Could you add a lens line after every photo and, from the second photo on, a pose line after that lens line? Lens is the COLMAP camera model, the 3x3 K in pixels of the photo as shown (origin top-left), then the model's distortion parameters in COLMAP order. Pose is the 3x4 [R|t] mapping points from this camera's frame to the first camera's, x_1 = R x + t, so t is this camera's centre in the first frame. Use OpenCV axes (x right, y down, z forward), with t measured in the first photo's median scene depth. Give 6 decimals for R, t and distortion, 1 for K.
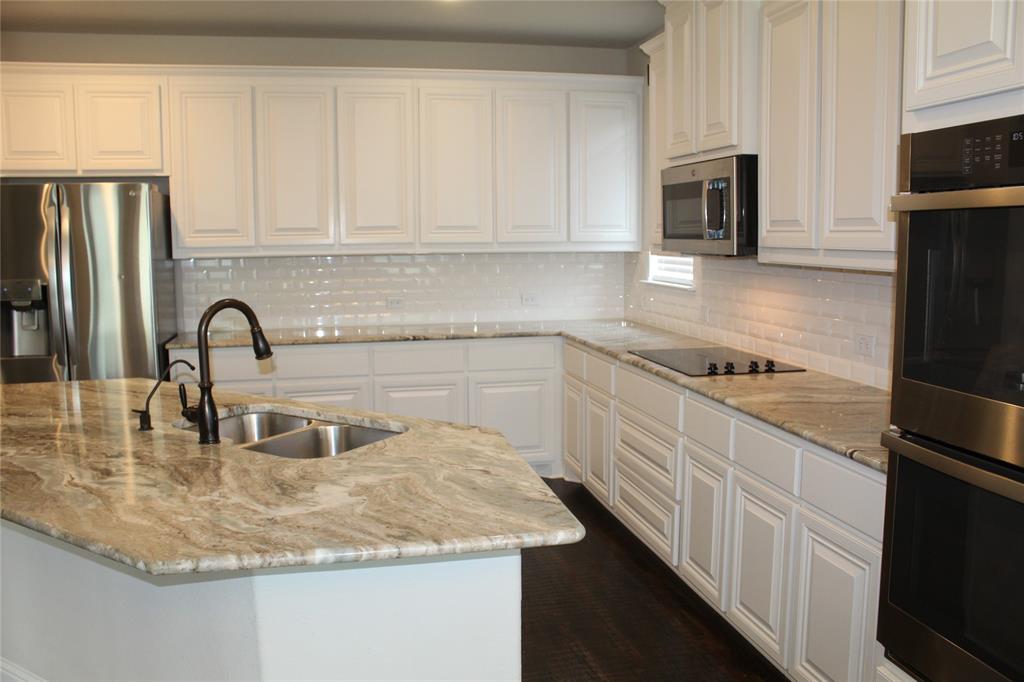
lens RADIAL K [[853.9, 0, 497.2], [0, 853.9, 335.5], [0, 0, 1]] dist [-0.154126, 0.139648]
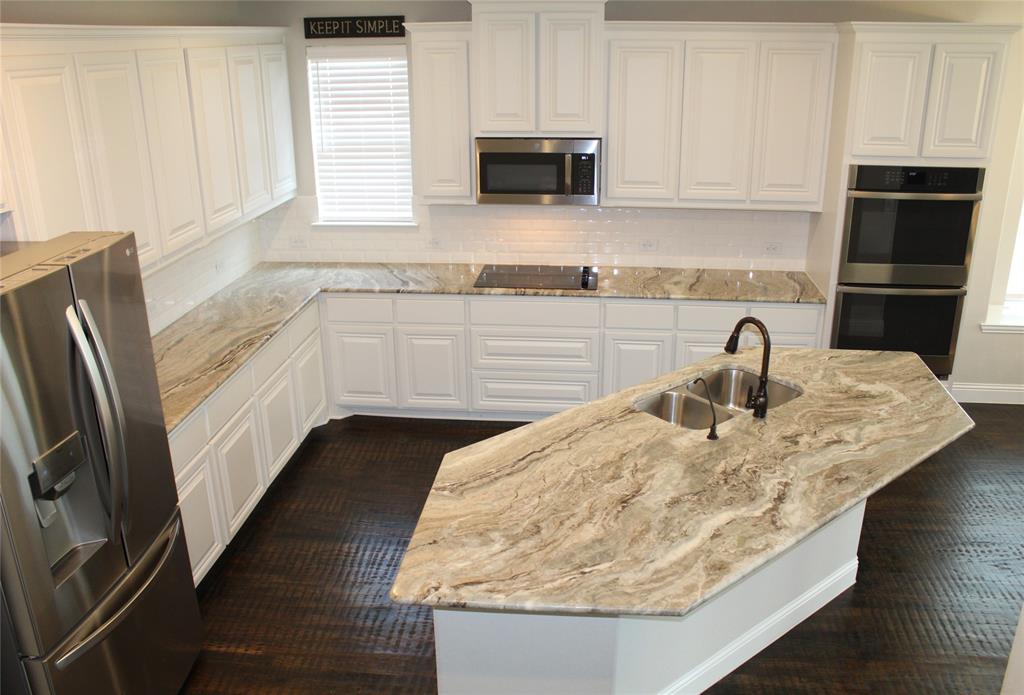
lens RADIAL K [[869.0, 0, 512.0], [0, 869.0, 347.5], [0, 0, 1]] dist [-0.090509, 0.002691]
pose [[0.300256, -0.322939, 0.897528, -2.101645], [0.118242, 0.946288, 0.300927, -0.574467], [-0.946501, 0.015771, 0.322314, 1.084167]]
